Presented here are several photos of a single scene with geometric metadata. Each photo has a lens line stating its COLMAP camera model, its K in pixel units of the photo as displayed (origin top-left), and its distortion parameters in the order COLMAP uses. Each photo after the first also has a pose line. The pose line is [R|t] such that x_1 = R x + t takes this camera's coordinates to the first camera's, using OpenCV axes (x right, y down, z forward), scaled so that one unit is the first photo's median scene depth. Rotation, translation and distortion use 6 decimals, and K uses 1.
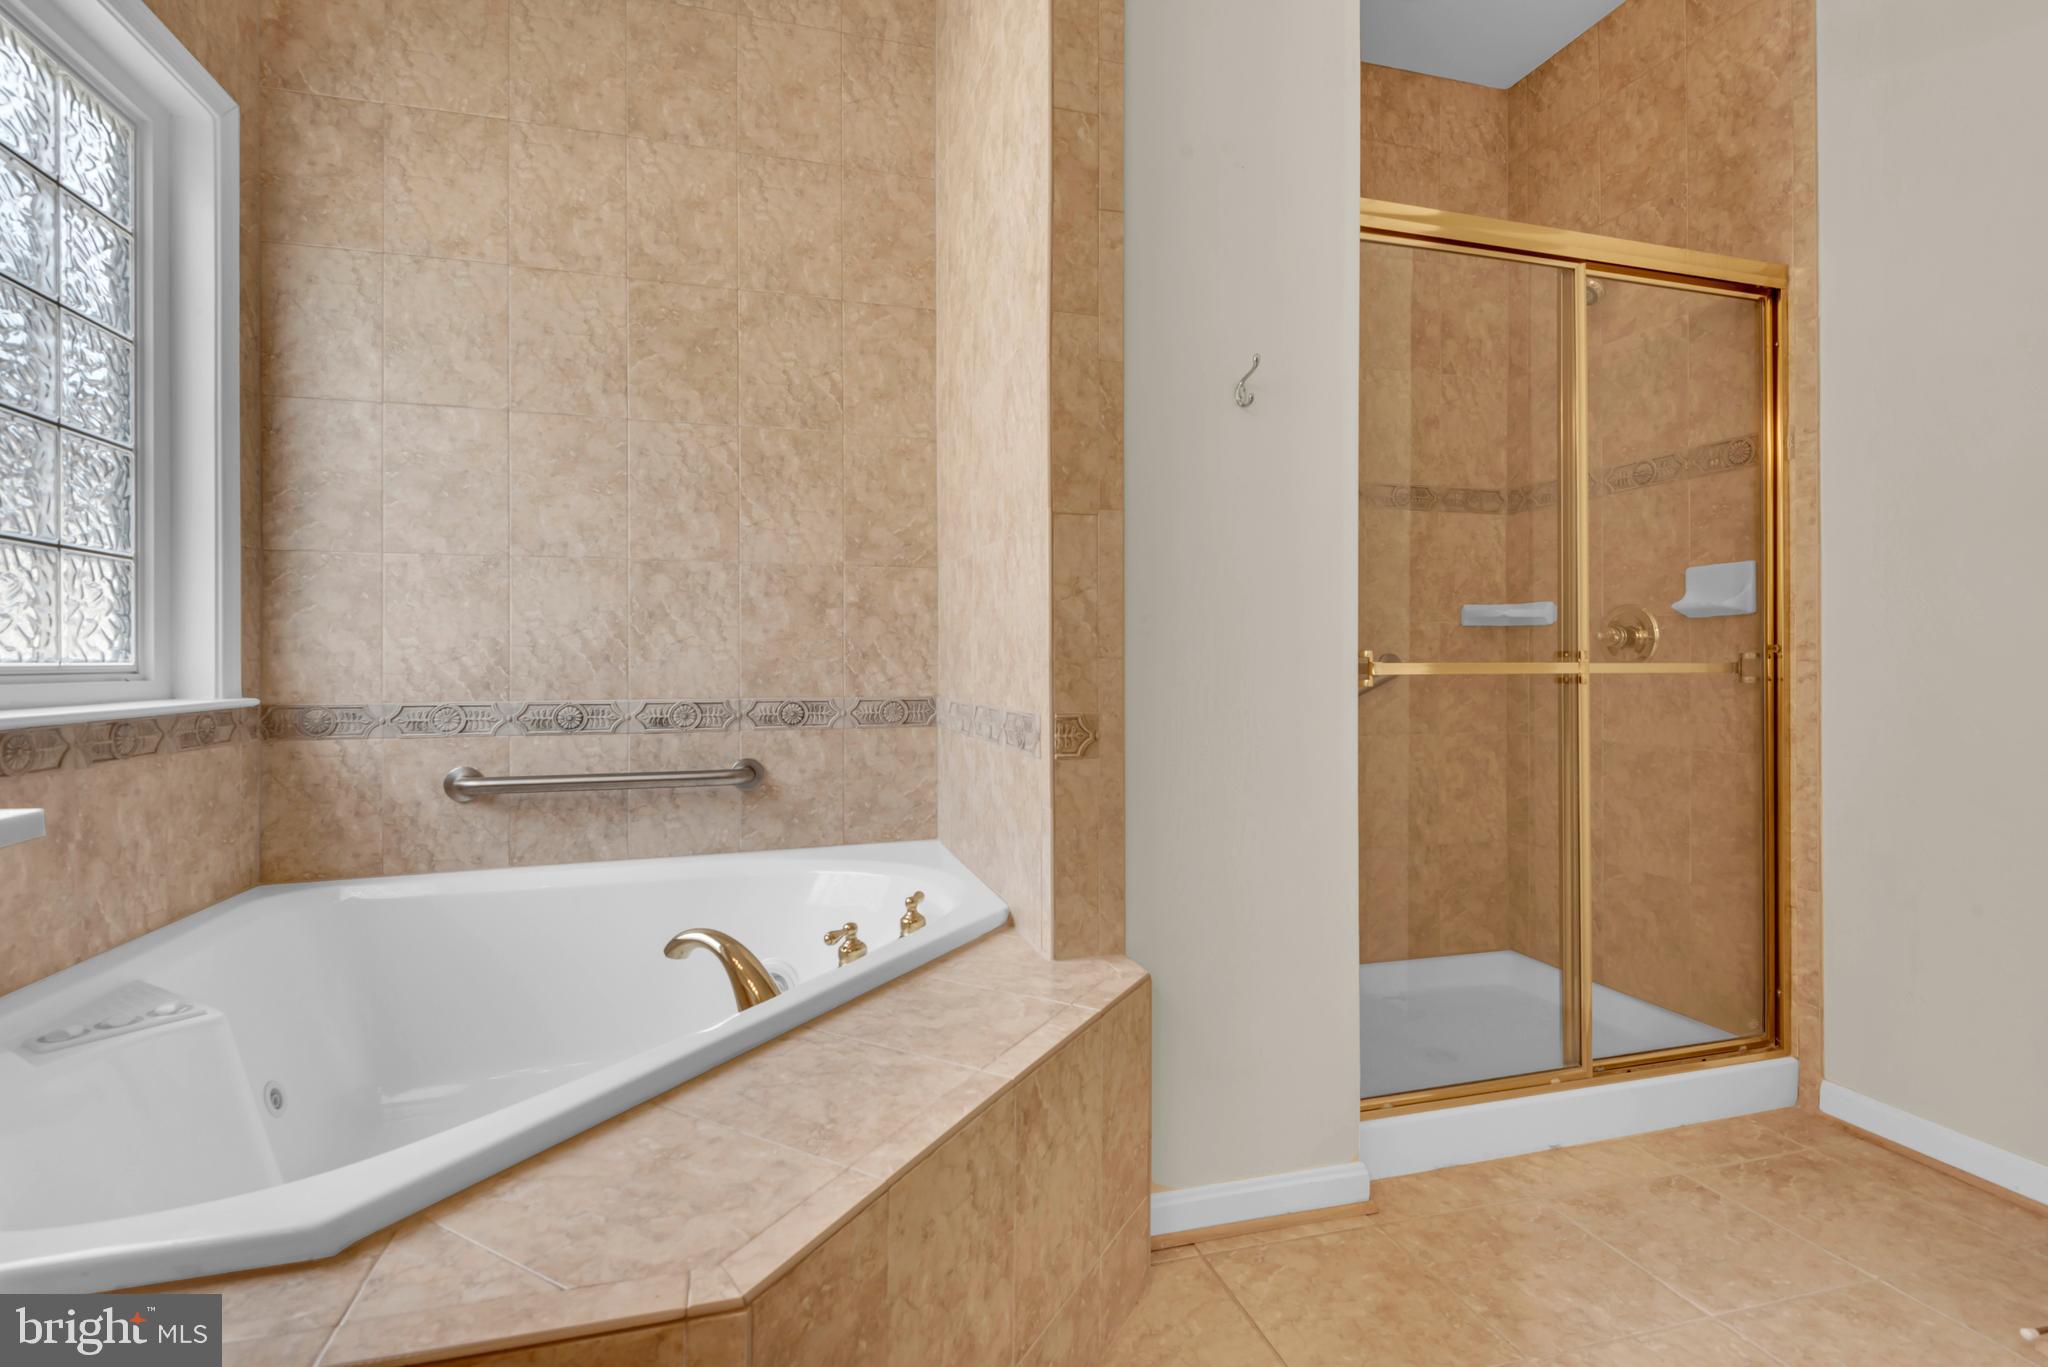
lens RADIAL K [[939.2, 0, 1021.1], [0, 939.2, 660.3], [0, 0, 1]] dist [0.015884, -0.014635]
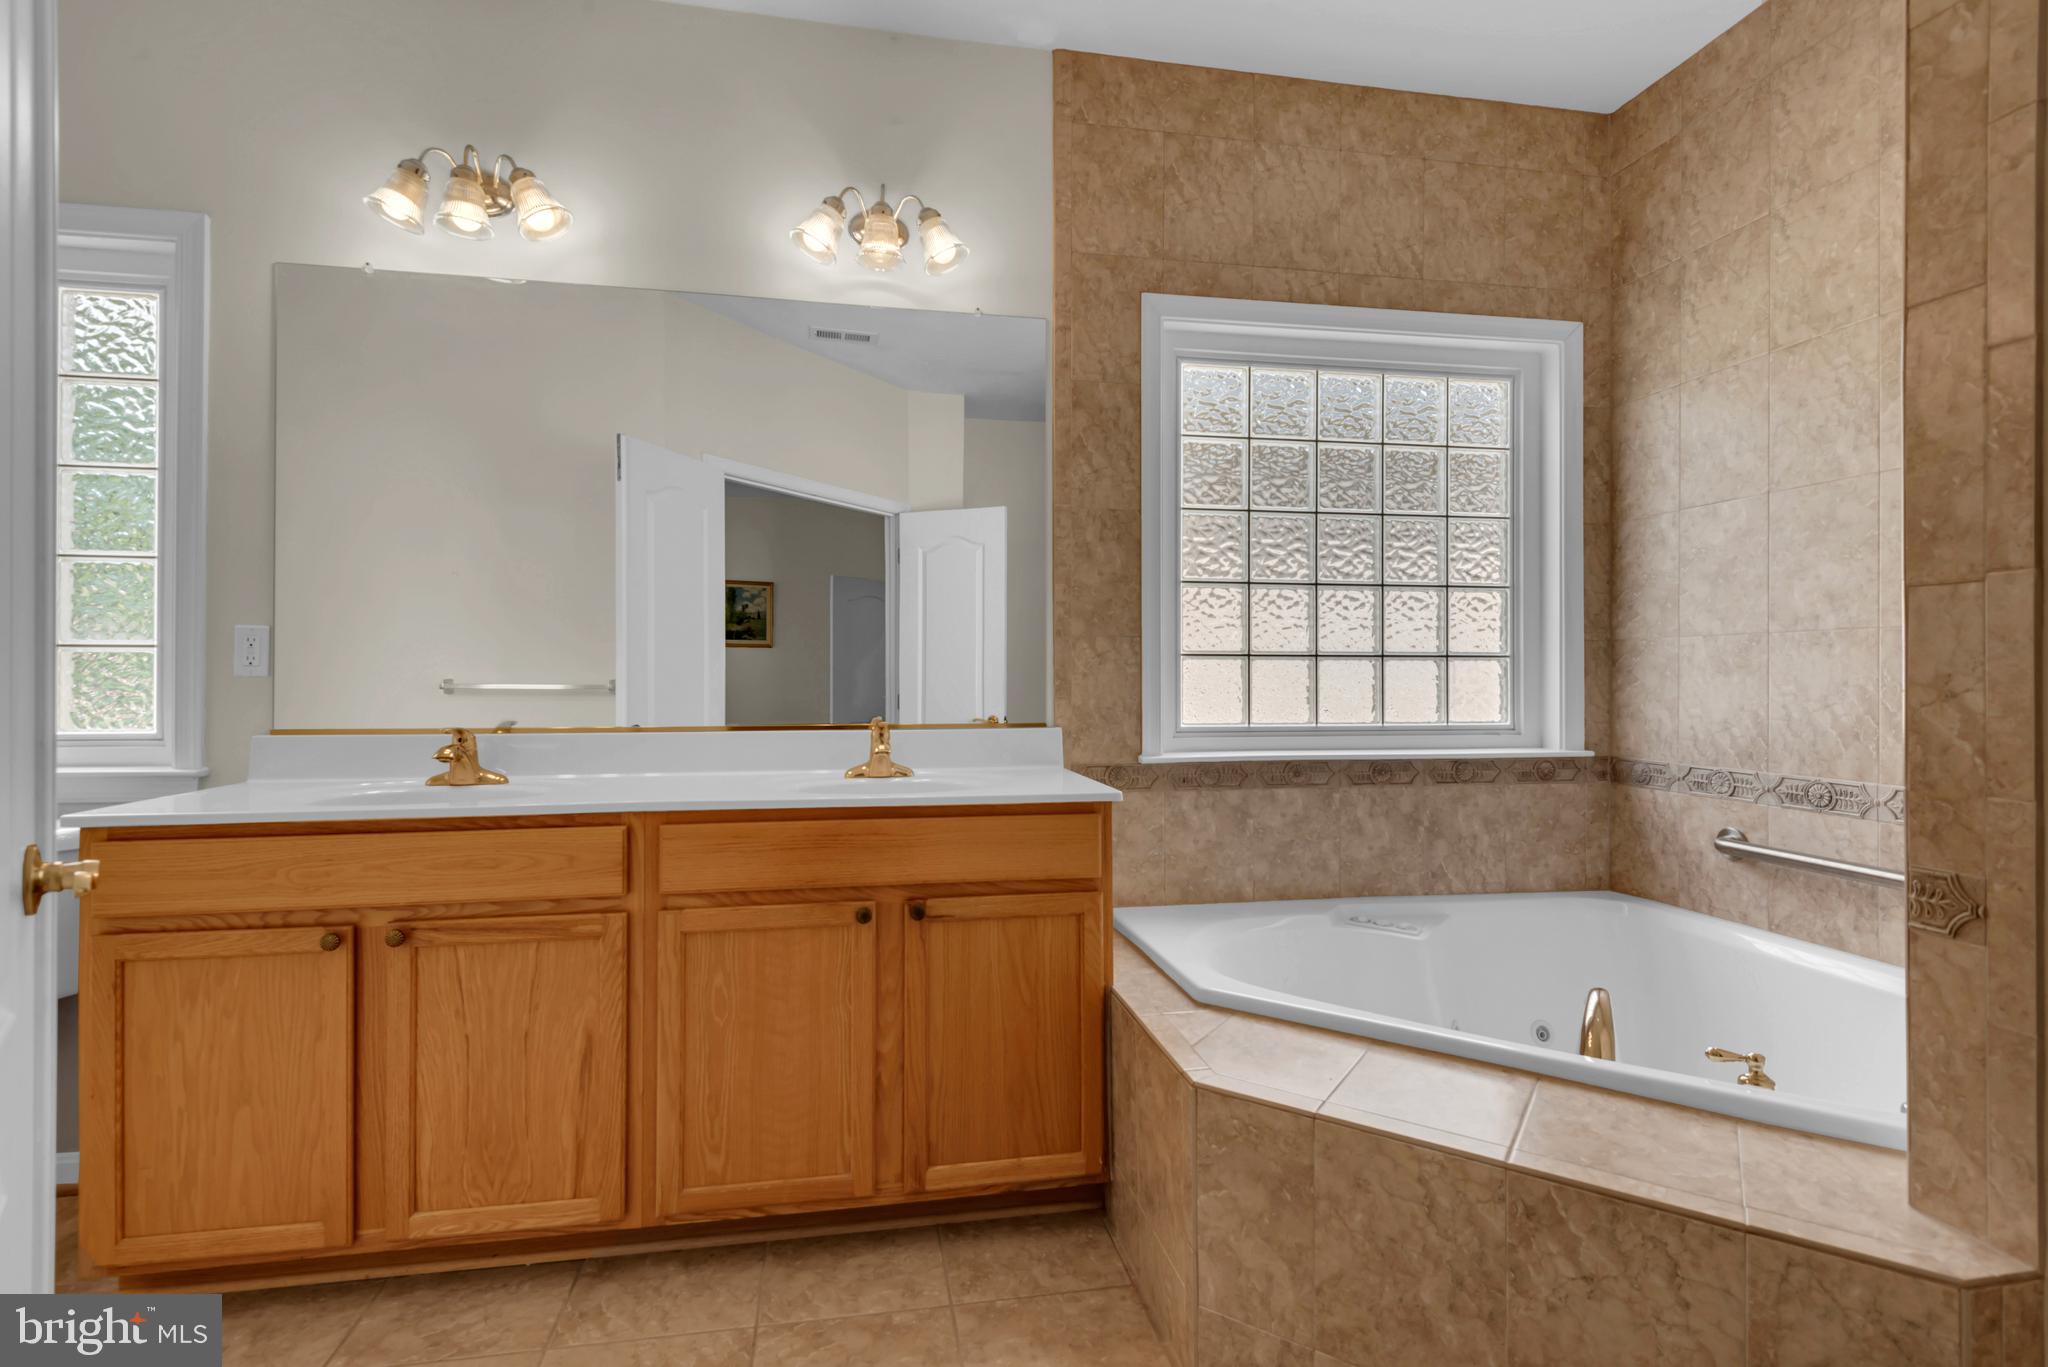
lens RADIAL K [[965.4, 0, 1015.9], [0, 965.4, 673.6], [0, 0, 1]] dist [0.015636, -0.015187]
pose [[-0.099921, -0.000522, -0.994995, 0.629086], [-0.001289, 0.999999, -0.000395, -0.066415], [0.994995, 0.001243, -0.099922, 0.291790]]
